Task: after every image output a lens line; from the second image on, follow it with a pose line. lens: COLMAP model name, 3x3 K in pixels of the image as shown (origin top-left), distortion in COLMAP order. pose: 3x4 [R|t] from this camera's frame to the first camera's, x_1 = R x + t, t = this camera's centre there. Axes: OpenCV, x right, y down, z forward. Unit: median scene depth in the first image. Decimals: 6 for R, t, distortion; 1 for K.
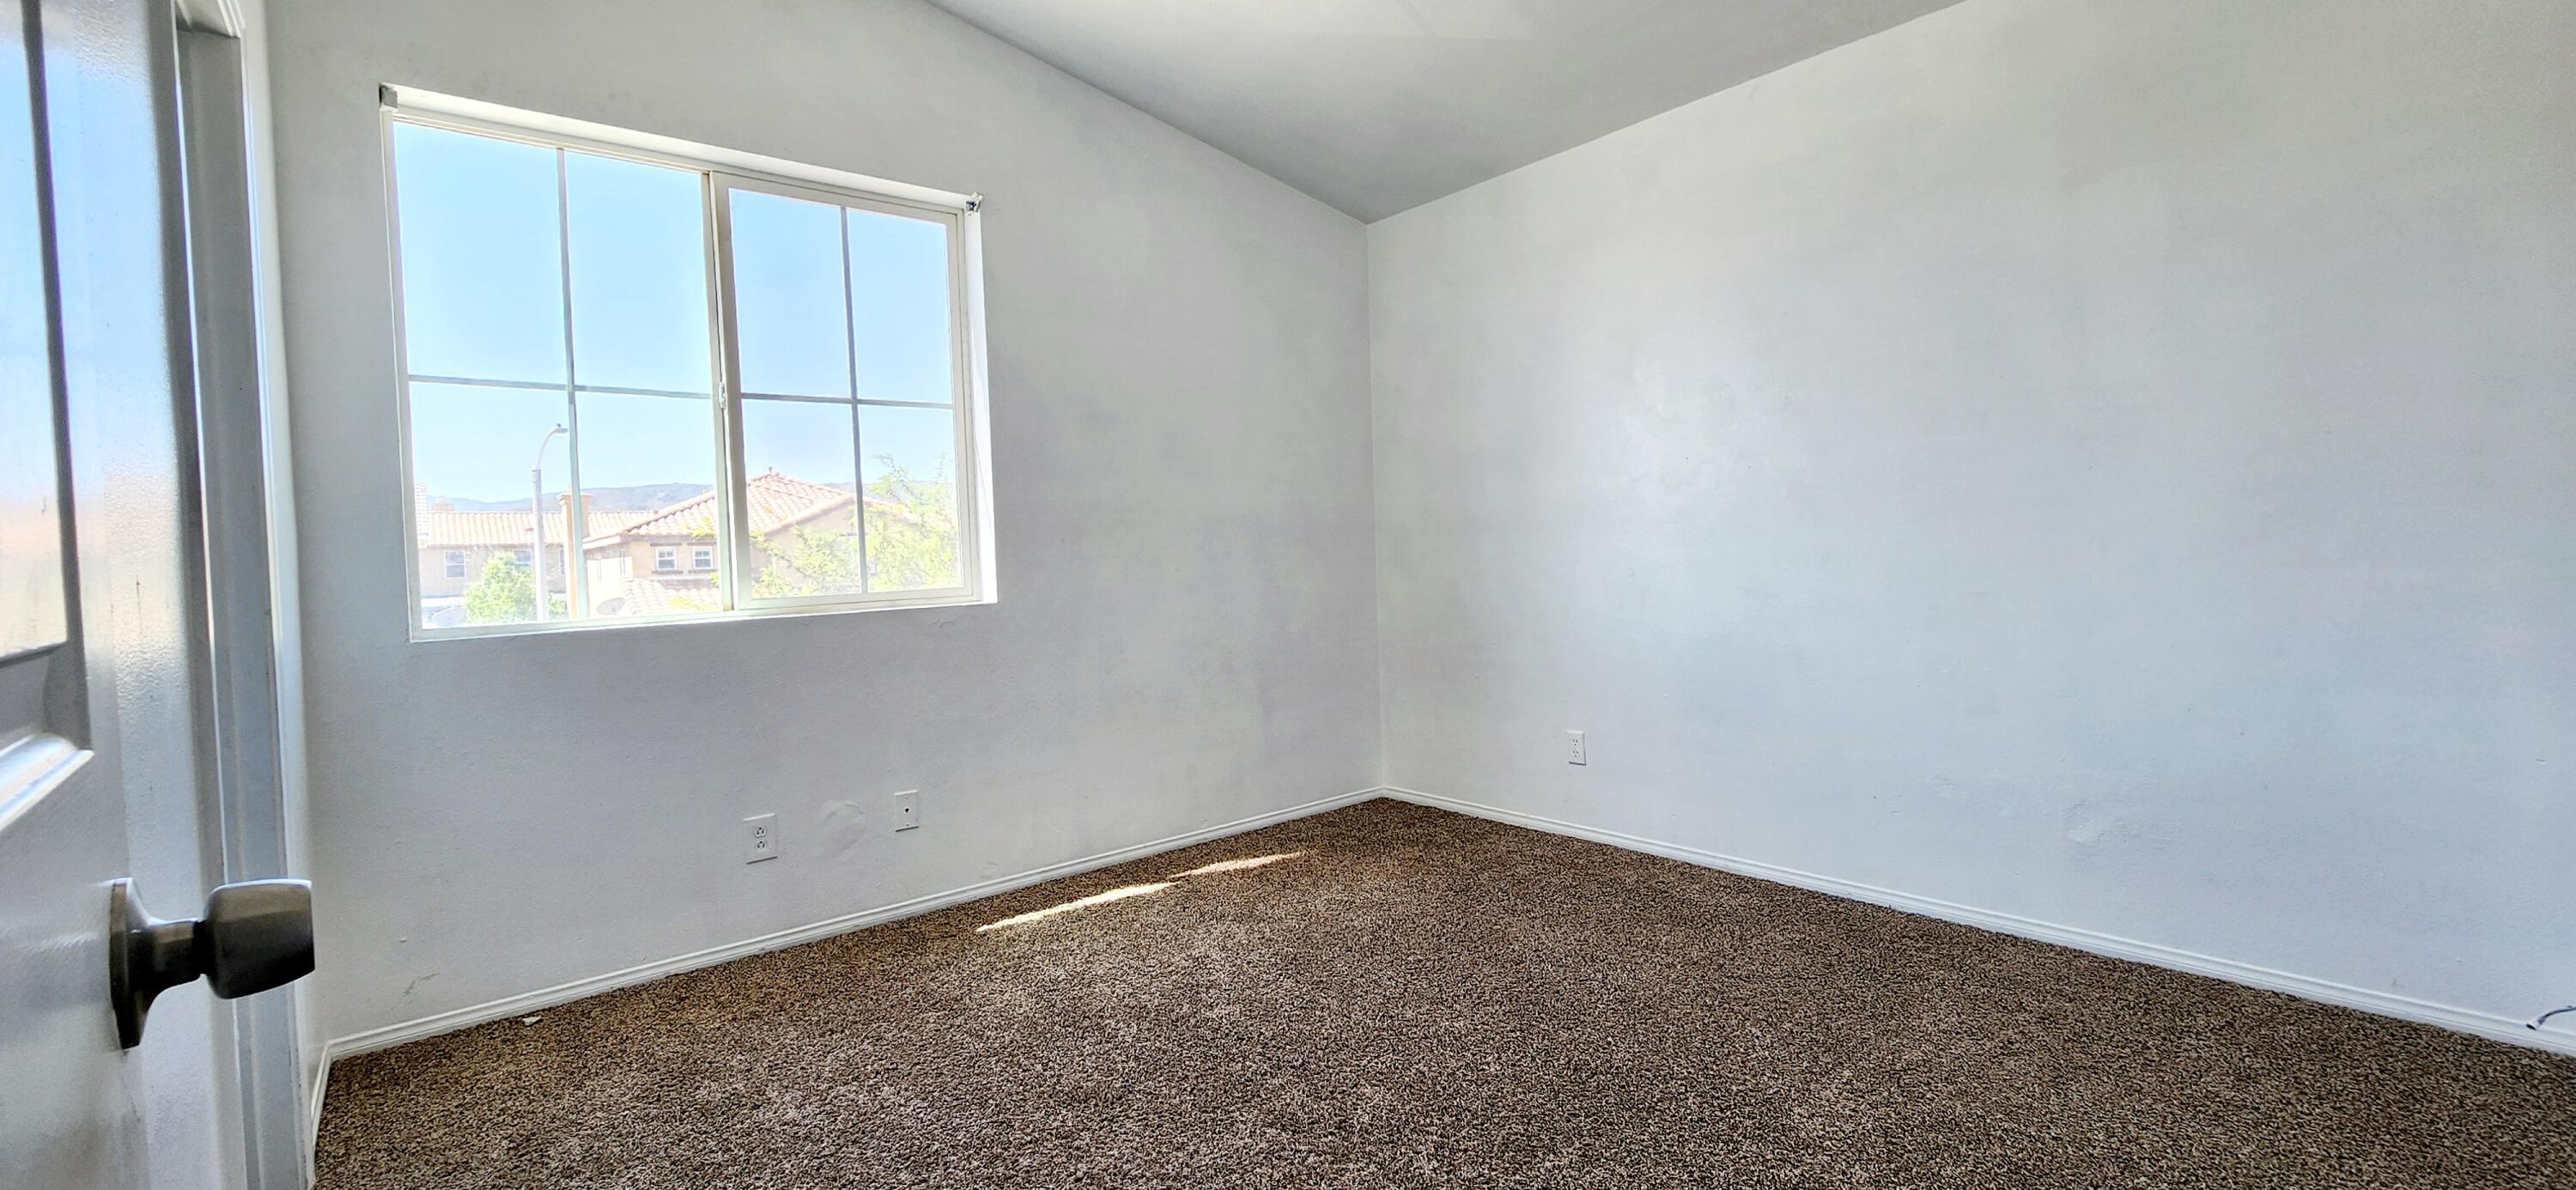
lens RADIAL K [[1071.0, 0, 1299.6], [0, 1071.0, 586.9], [0, 0, 1]] dist [-0.003266, -0.000343]
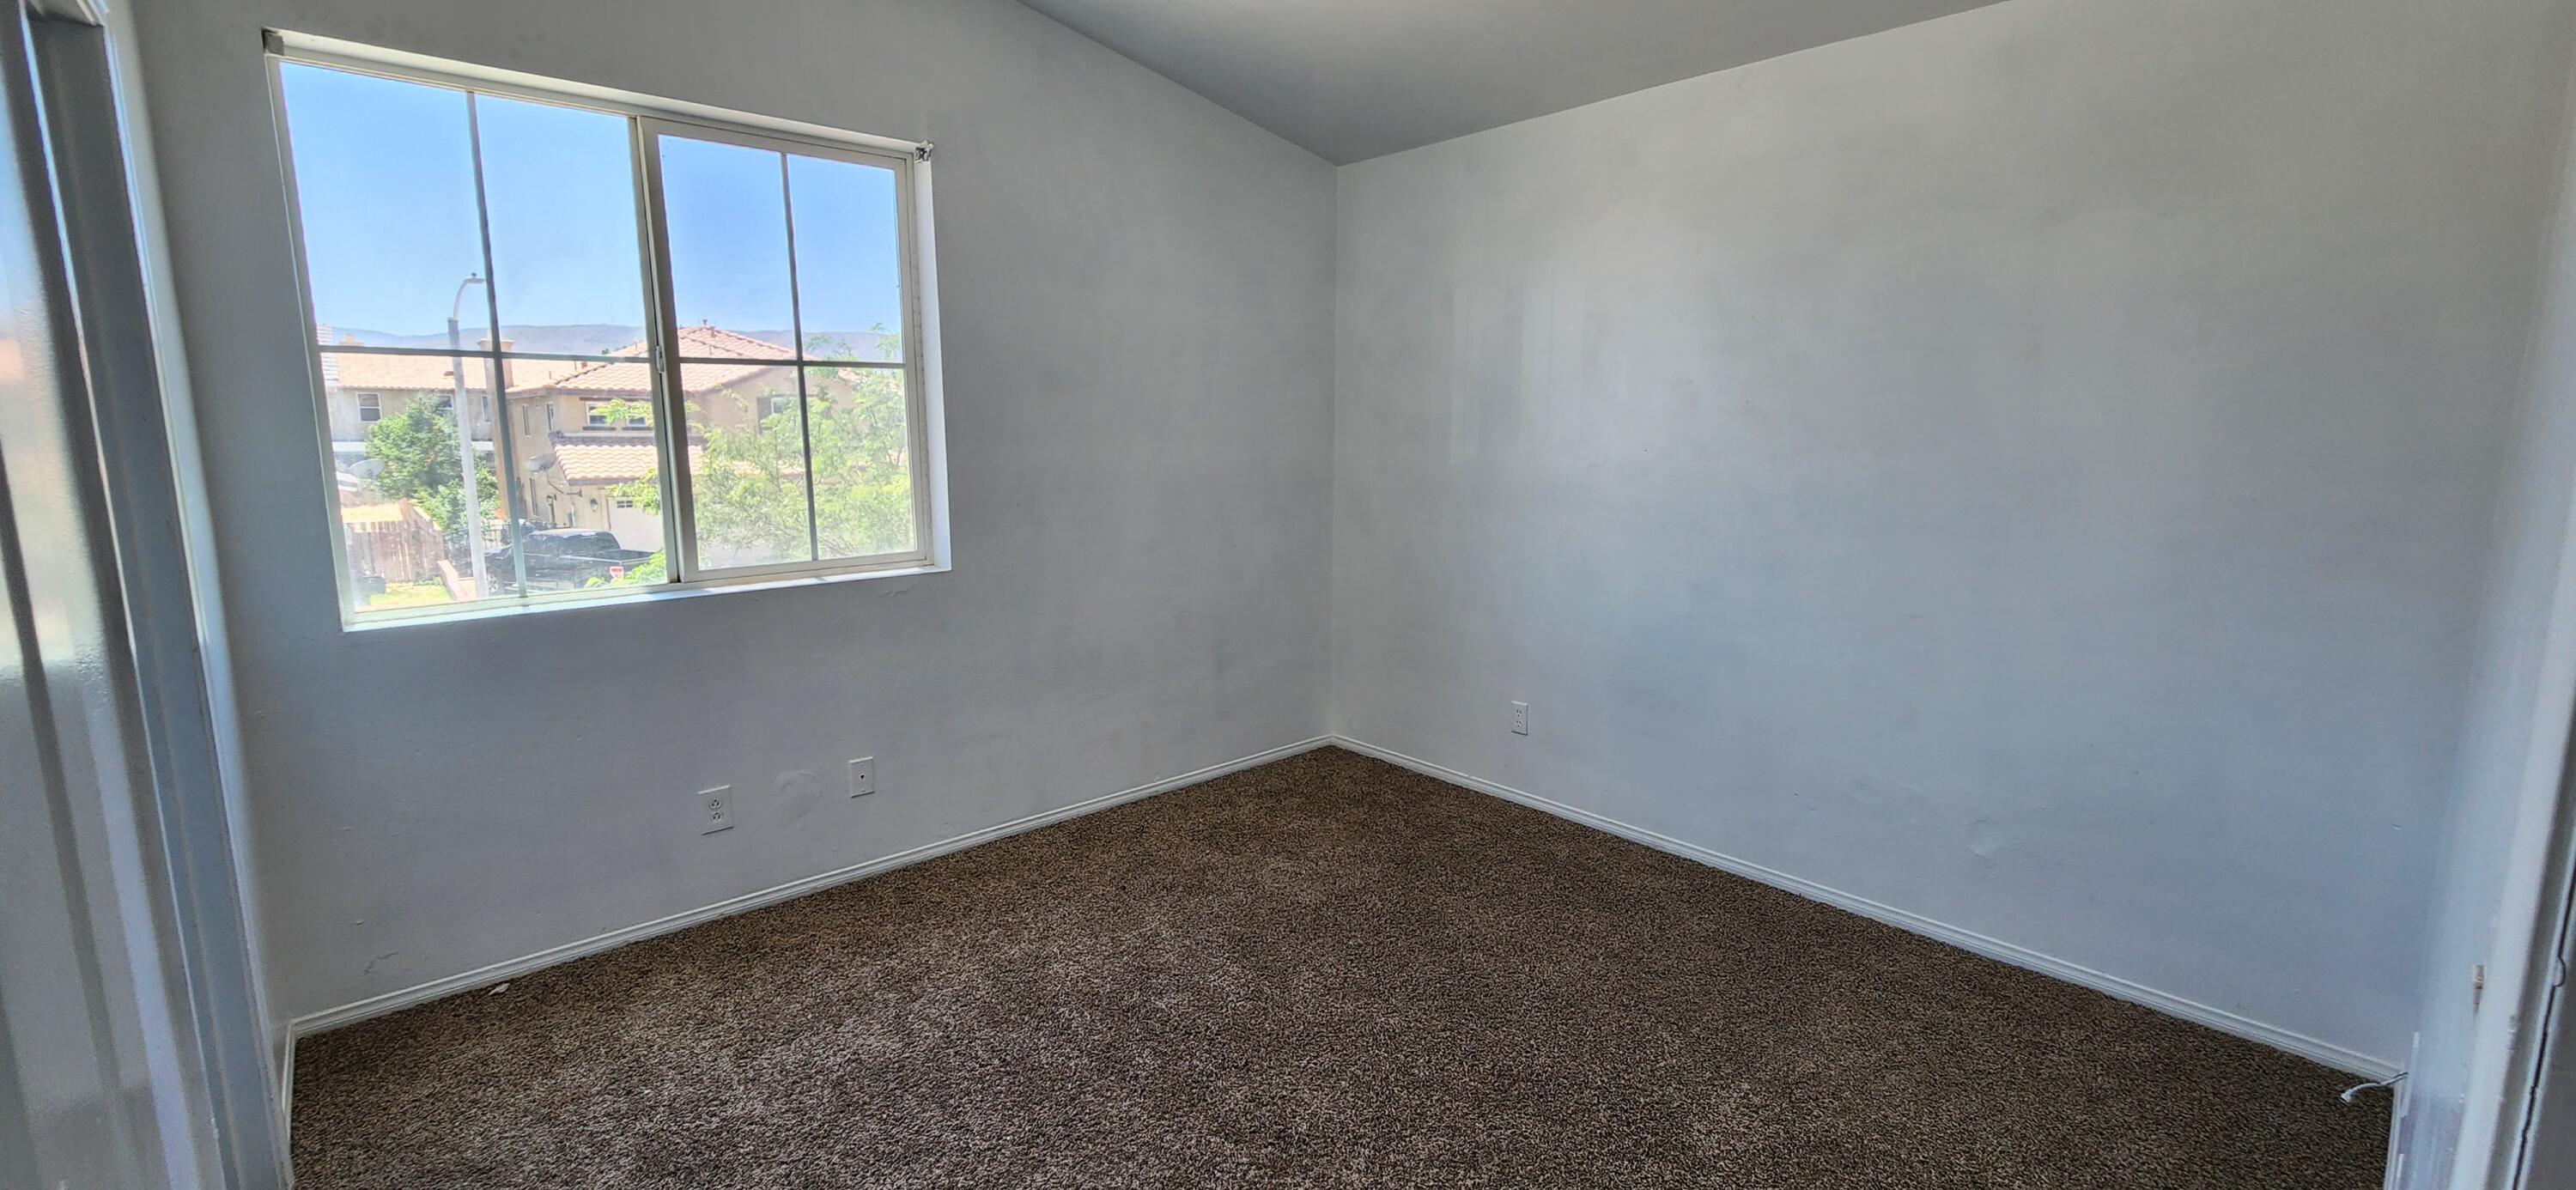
lens RADIAL K [[1073.8, 0, 1300.6], [0, 1073.8, 575.9], [0, 0, 1]] dist [-0.002234, -0.000620]
pose [[0.998473, 0.030272, 0.046207, -0.005866], [-0.035923, 0.991276, 0.126810, -0.139582], [-0.041965, -0.128276, 0.990850, -0.000040]]
